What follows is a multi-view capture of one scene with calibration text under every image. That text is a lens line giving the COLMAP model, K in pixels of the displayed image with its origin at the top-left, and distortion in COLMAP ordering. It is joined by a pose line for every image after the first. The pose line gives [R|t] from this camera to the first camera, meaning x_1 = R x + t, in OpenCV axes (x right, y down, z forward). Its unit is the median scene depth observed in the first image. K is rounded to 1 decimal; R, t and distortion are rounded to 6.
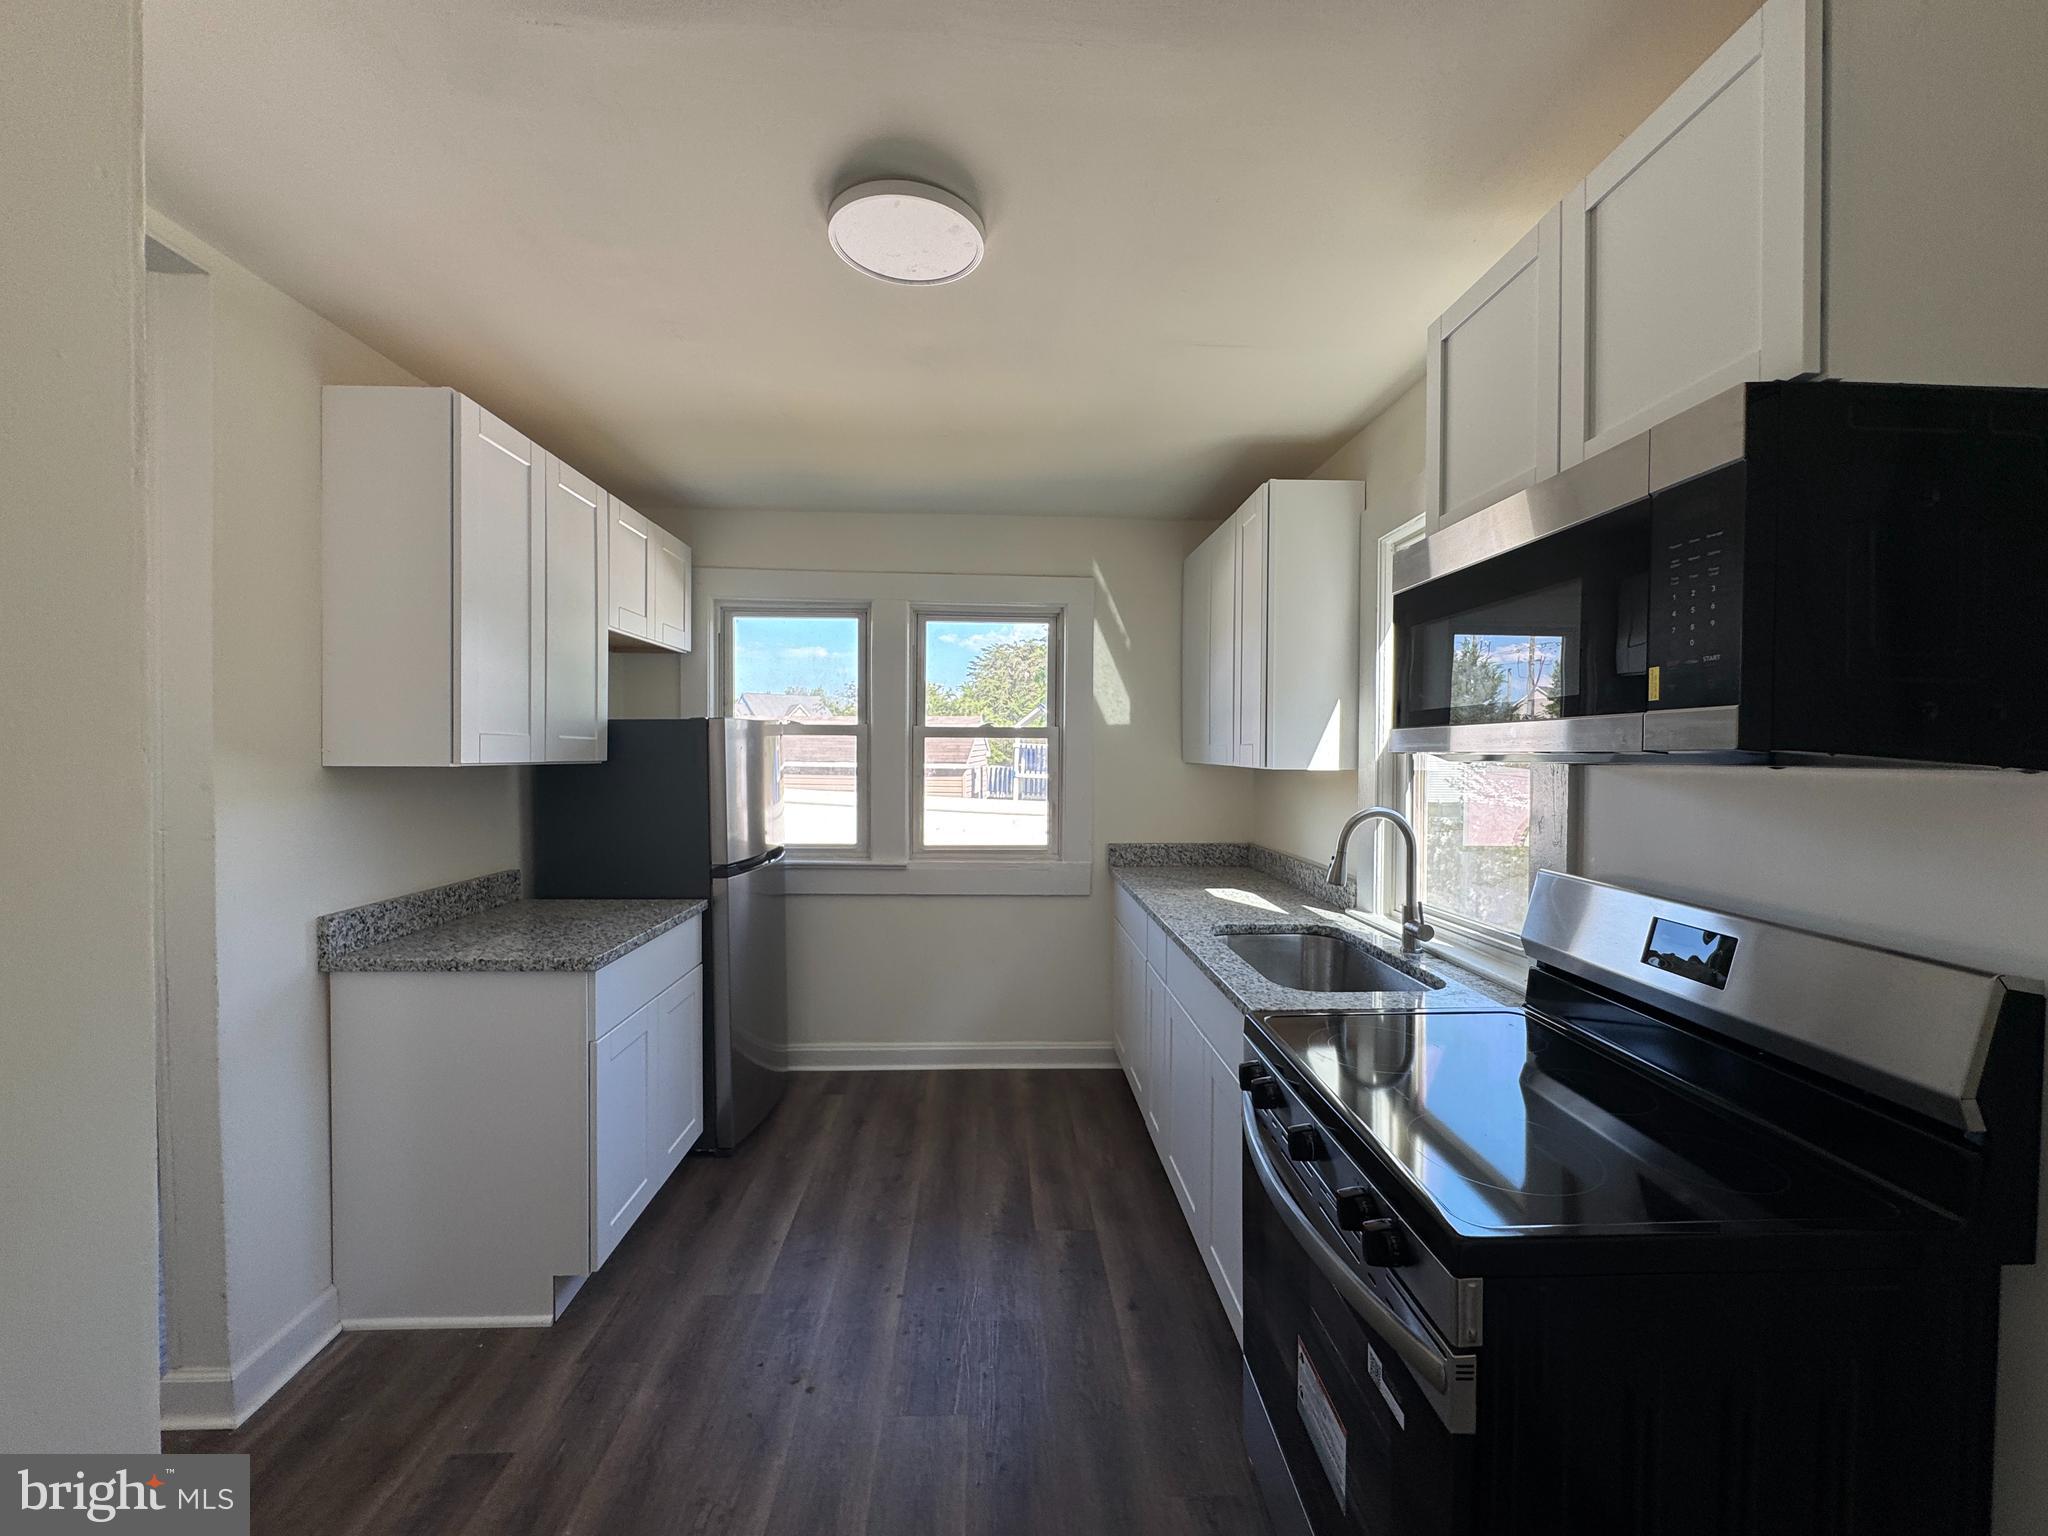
lens RADIAL K [[819.5, 0, 1021.1], [0, 819.5, 771.5], [0, 0, 1]] dist [-0.000995, -0.001722]
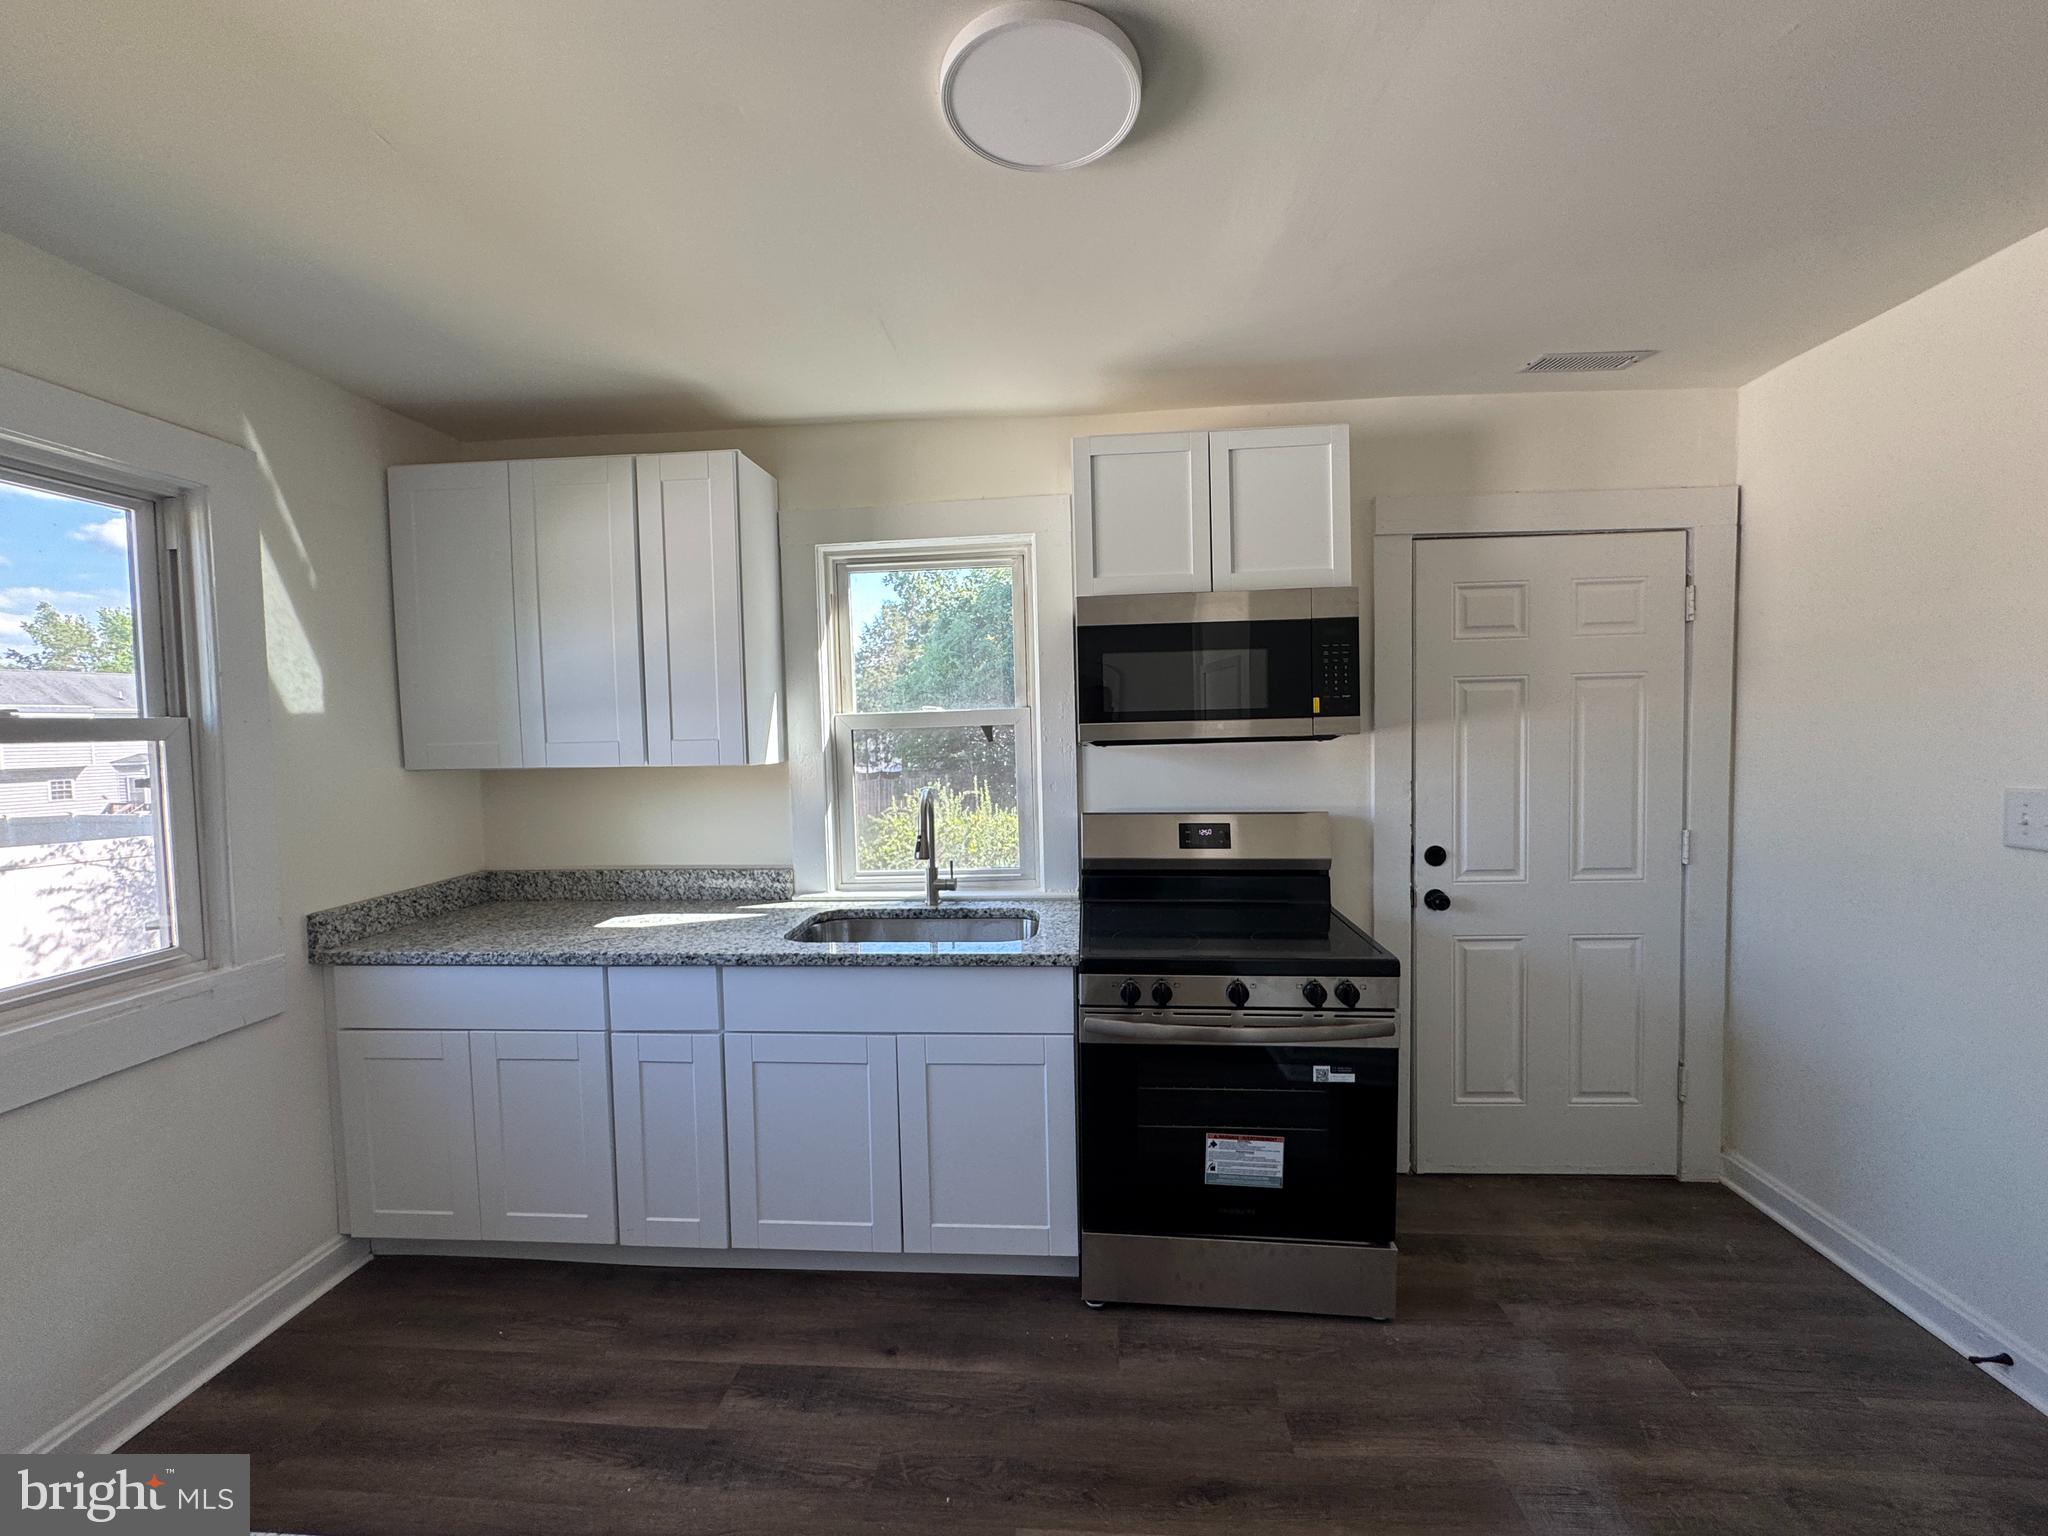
lens RADIAL K [[819.5, 0, 1026.0], [0, 819.5, 767.7], [0, 0, 1]] dist [-0.000995, -0.001722]
pose [[0.110040, -0.067213, 0.991652, -0.471576], [0.046495, 0.996967, 0.062414, -0.034806], [-0.992839, 0.039239, 0.112832, 0.473150]]
